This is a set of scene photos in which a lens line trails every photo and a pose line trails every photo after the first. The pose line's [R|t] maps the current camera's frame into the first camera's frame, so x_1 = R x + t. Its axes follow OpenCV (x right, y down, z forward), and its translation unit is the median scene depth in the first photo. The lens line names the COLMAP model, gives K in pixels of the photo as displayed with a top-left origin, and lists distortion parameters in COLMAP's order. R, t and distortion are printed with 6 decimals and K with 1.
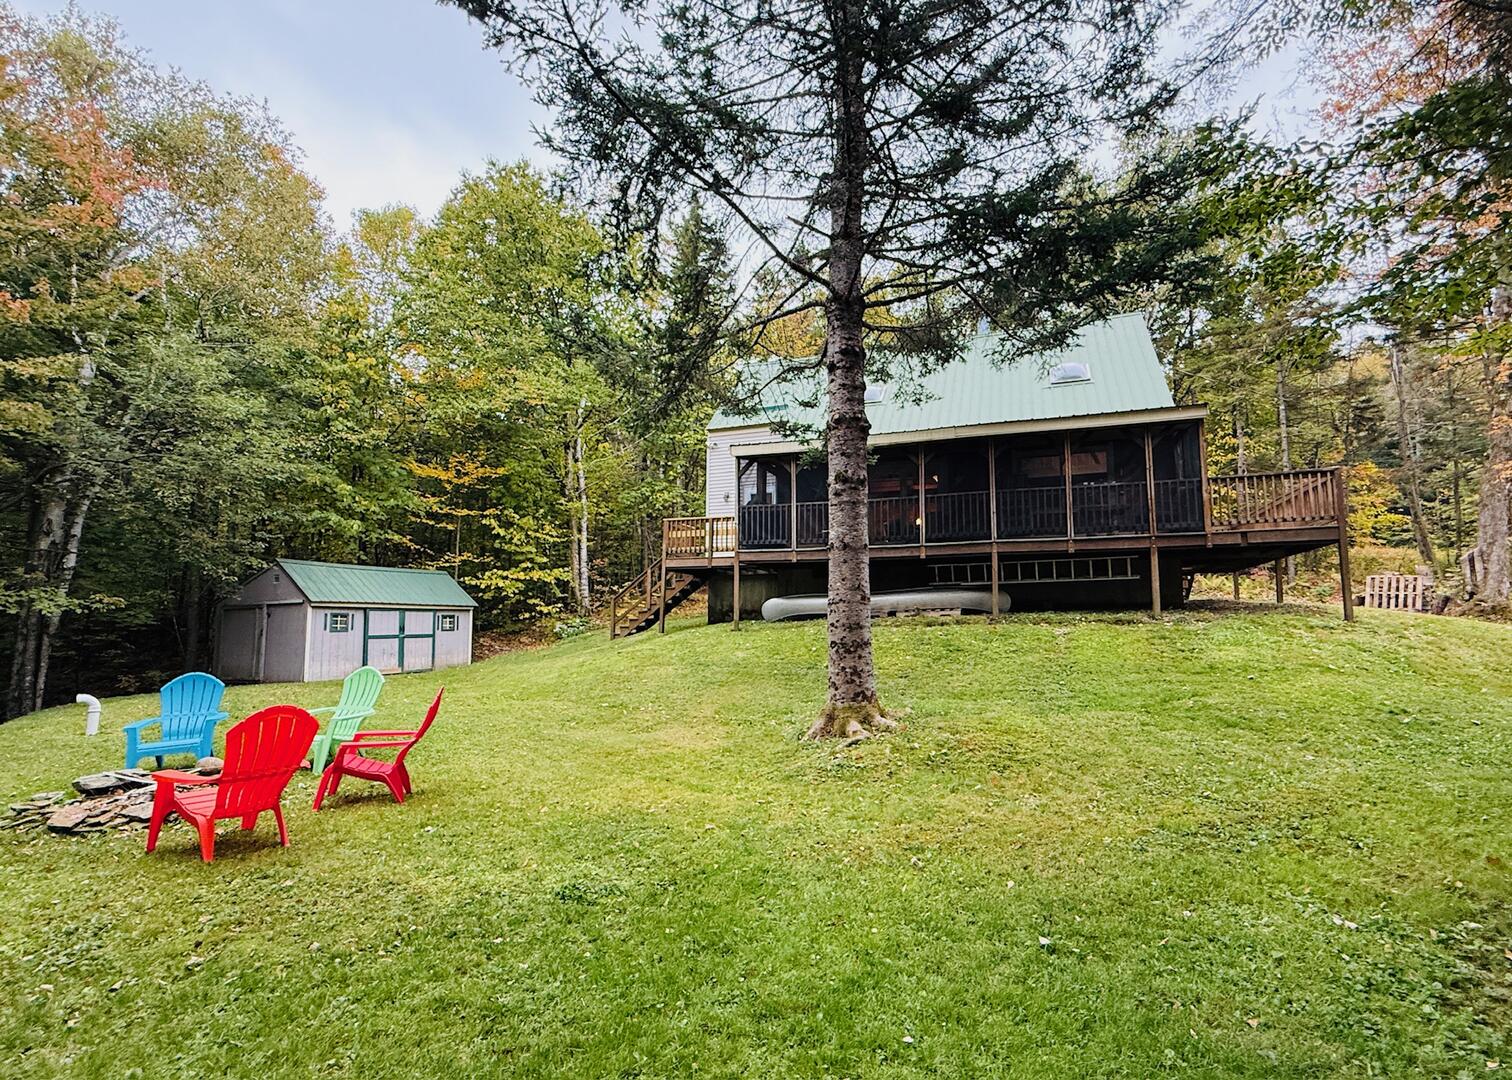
lens RADIAL K [[708.1, 0, 757.1], [0, 708.1, 545.1], [0, 0, 1]] dist [0.000661, -0.000405]
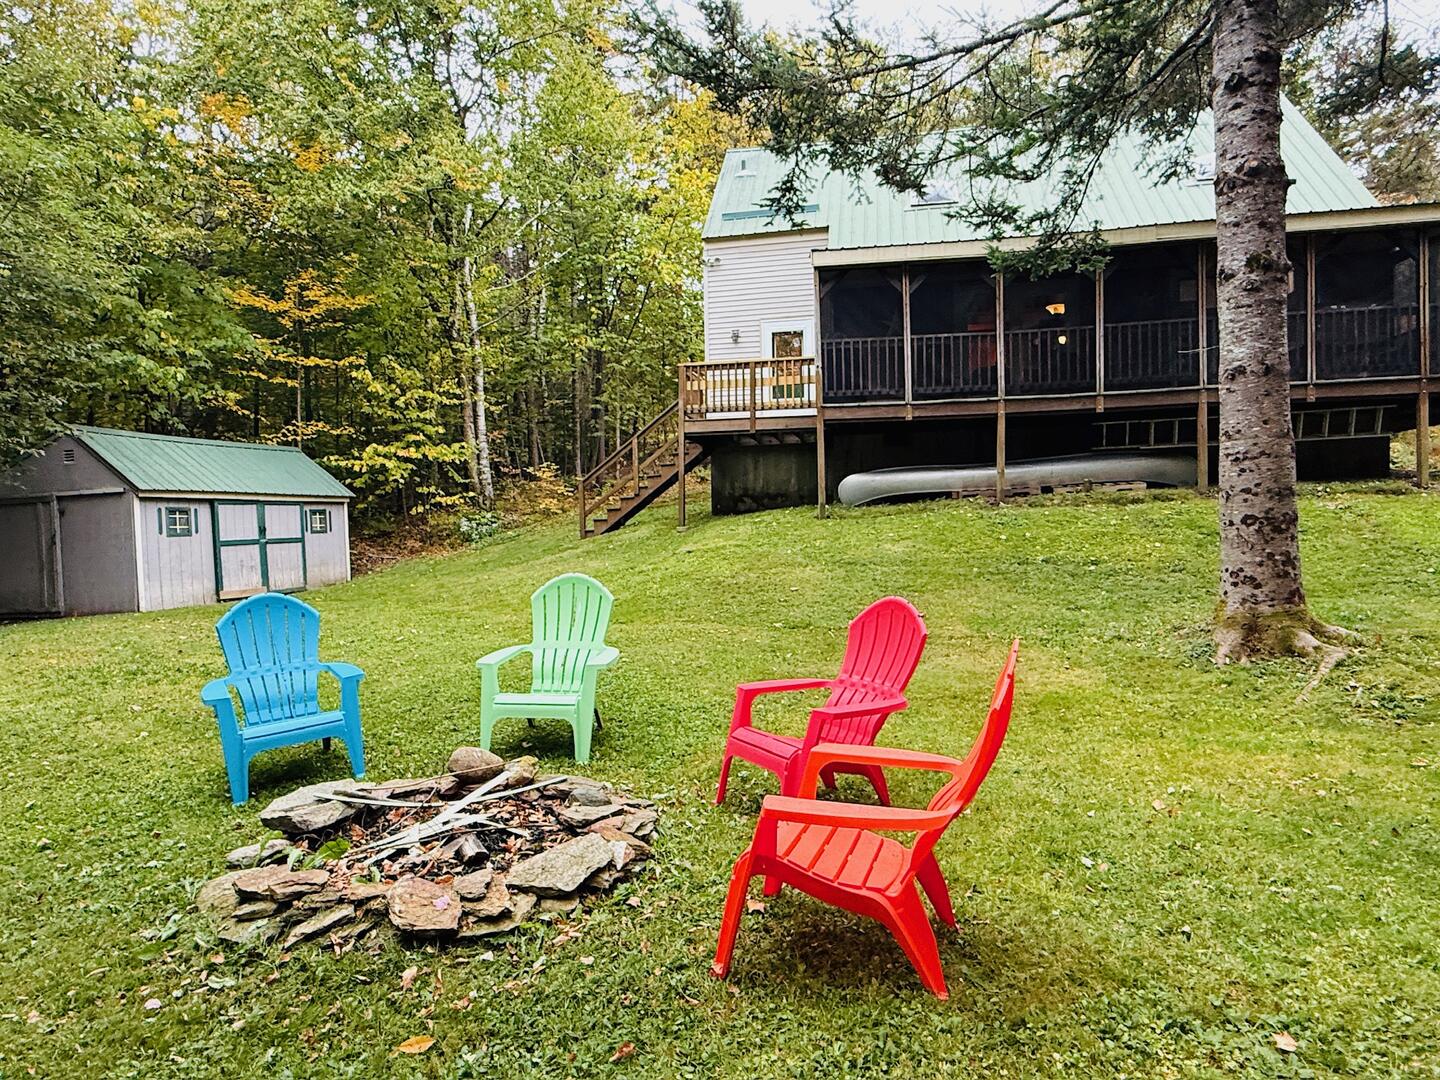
lens RADIAL K [[886.9, 0, 719.6], [0, 886.9, 538.3], [0, 0, 1]] dist [-0.004539, -0.001009]
pose [[0.988544, -0.024329, 0.148956, -0.182924], [0.005036, 0.991690, 0.128550, 0.017631], [-0.150846, -0.126327, 0.980452, 0.095740]]
